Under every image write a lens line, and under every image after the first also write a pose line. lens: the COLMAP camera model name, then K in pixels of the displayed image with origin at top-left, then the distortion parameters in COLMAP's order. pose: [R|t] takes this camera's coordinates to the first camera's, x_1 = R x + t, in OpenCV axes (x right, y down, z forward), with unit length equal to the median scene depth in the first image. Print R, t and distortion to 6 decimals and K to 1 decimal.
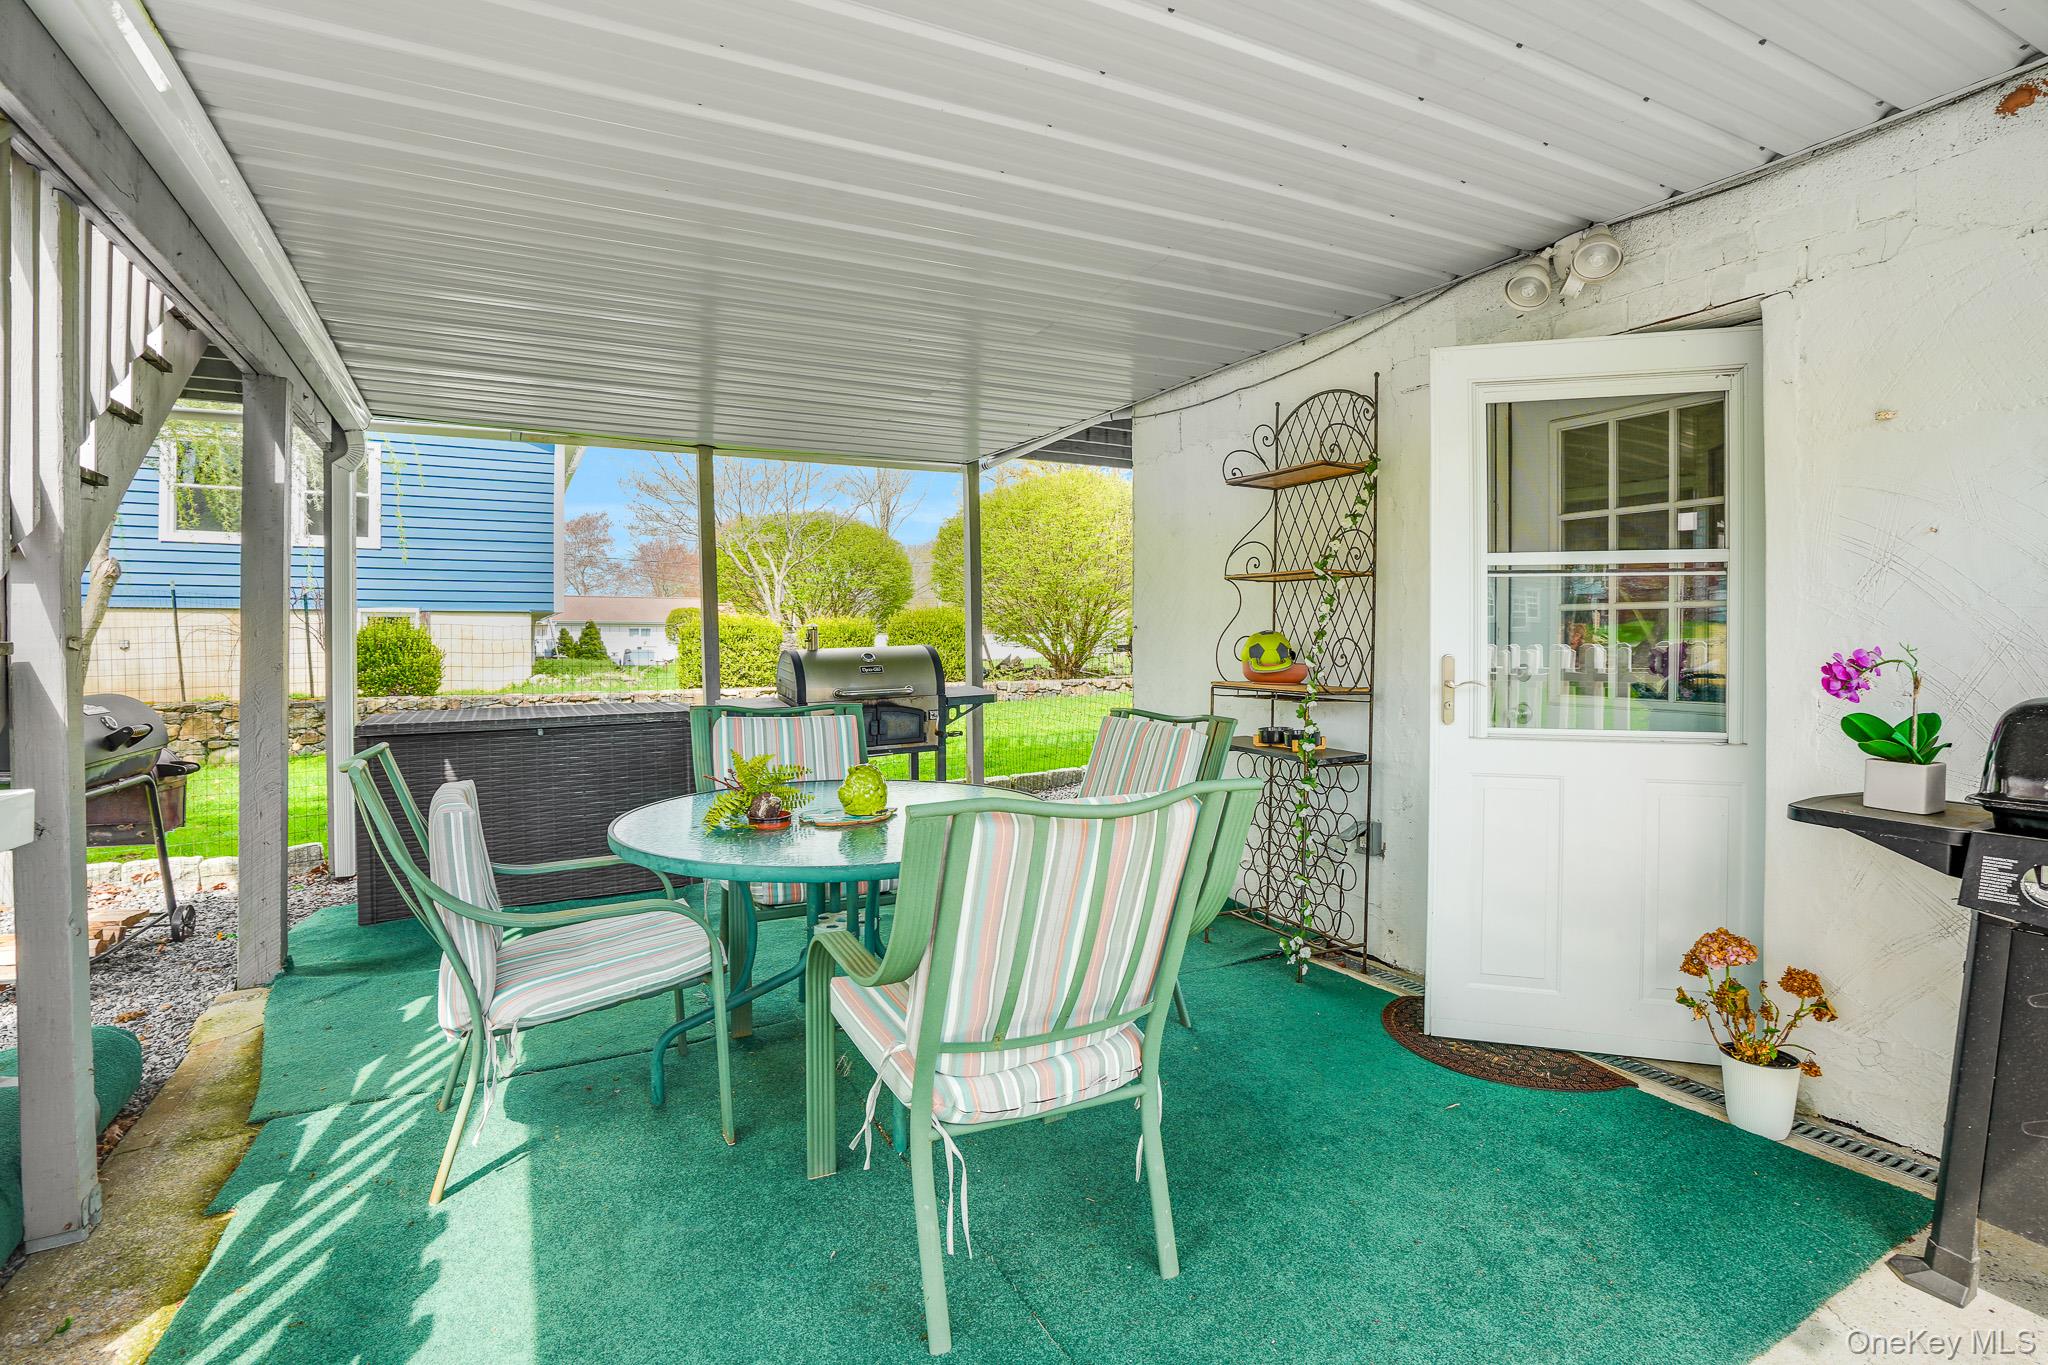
lens RADIAL K [[1001.9, 0, 1012.4], [0, 1001.9, 650.9], [0, 0, 1]] dist [-0.004976, -0.000096]
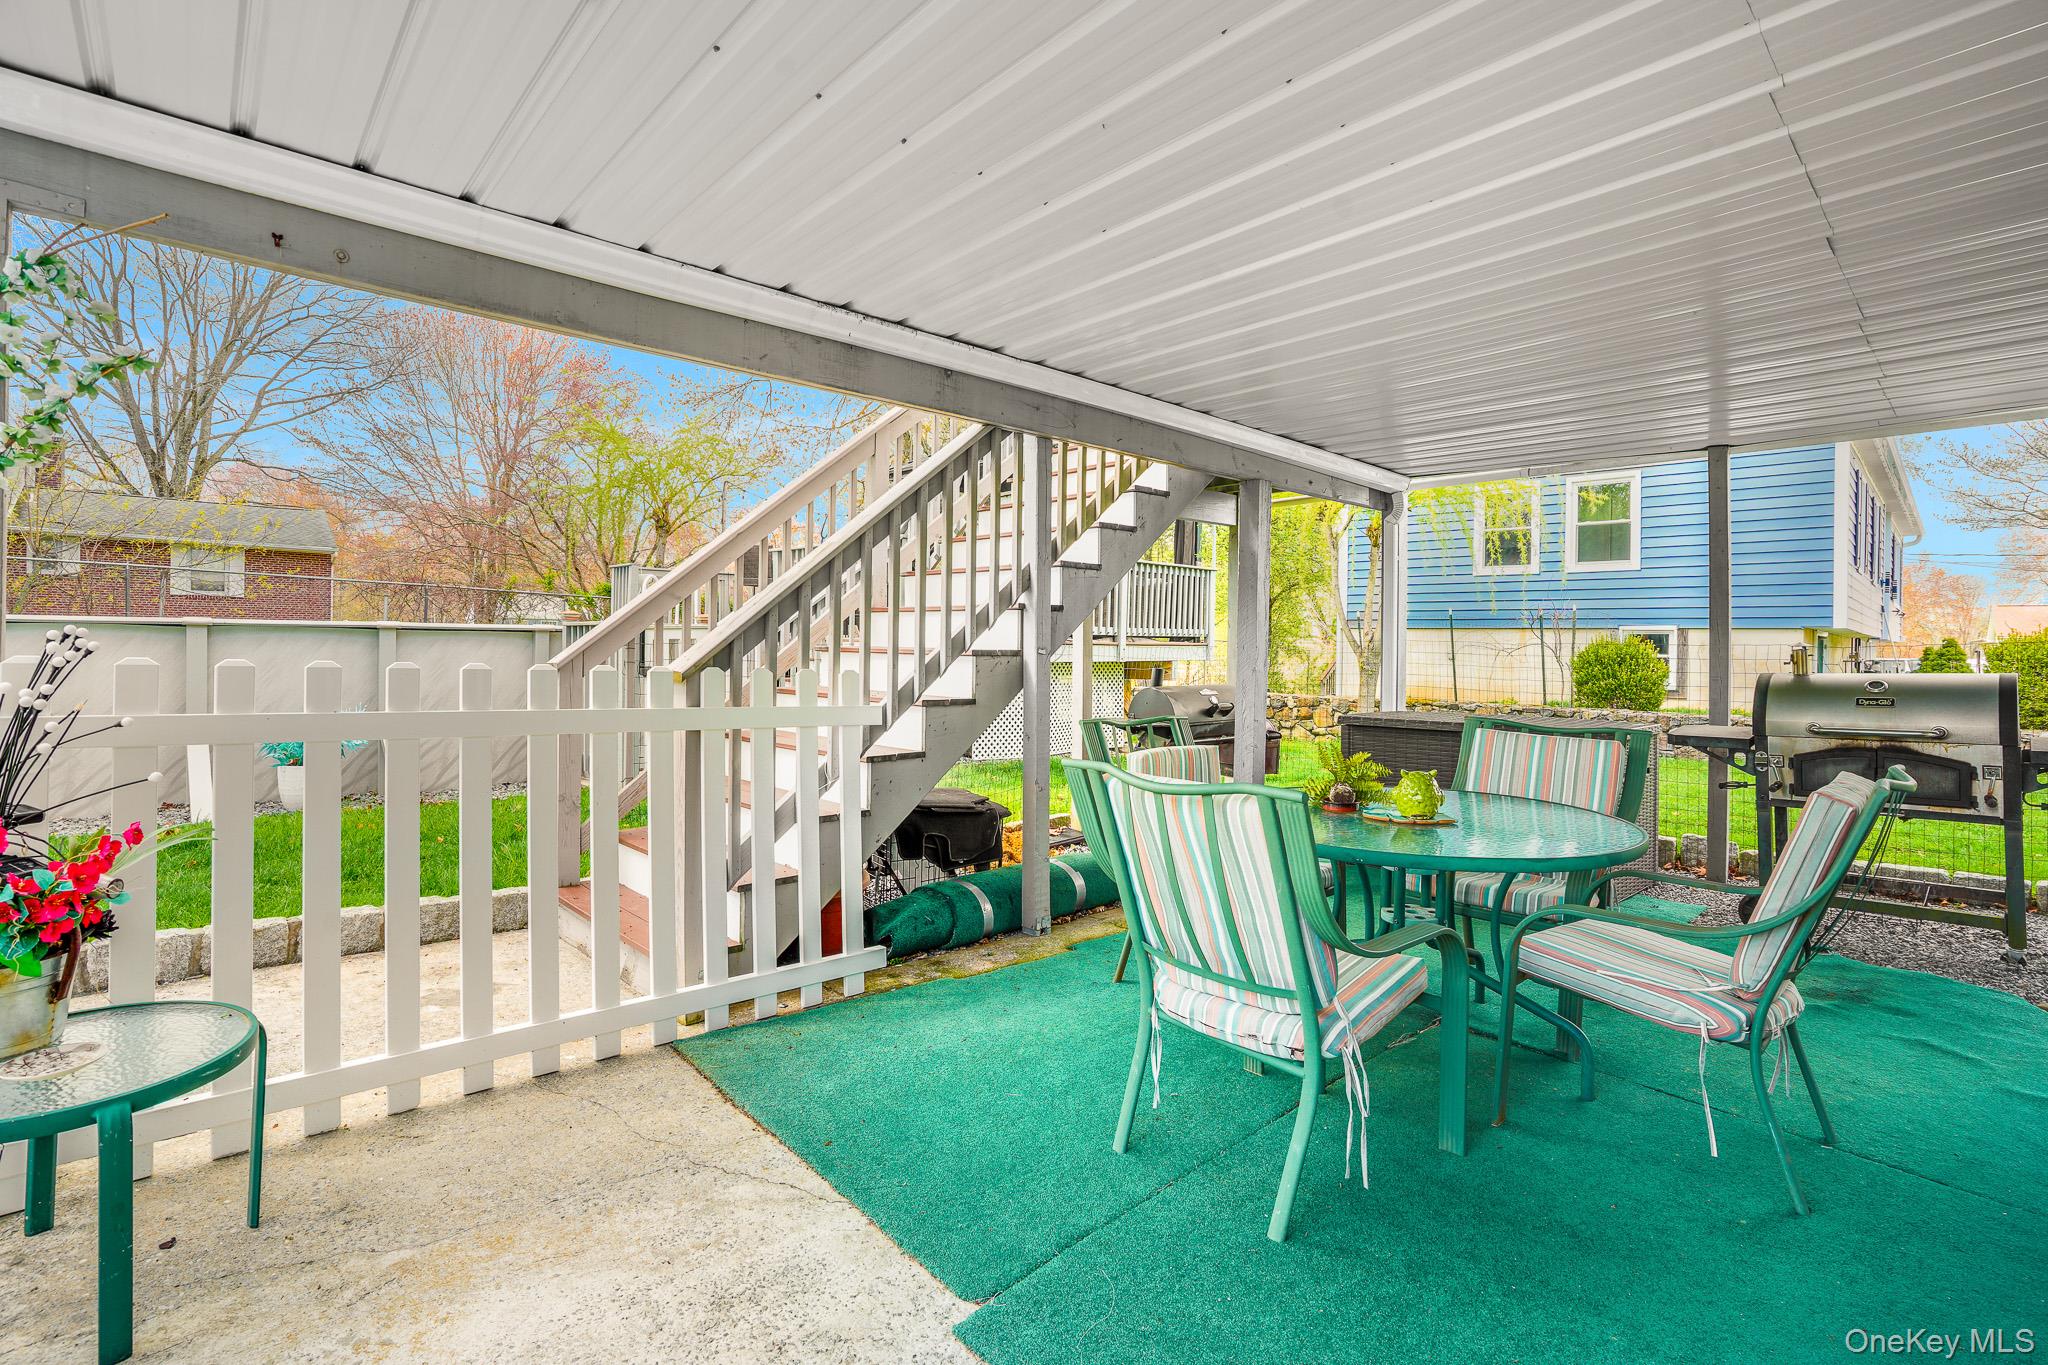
lens RADIAL K [[1001.9, 0, 1012.4], [0, 1001.9, 650.9], [0, 0, 1]] dist [-0.004976, -0.000096]
pose [[0.249717, 0.010979, -0.968257, 0.424689], [-0.027493, 0.999613, 0.004244, -0.005329], [0.967928, 0.025560, 0.249922, 0.161239]]
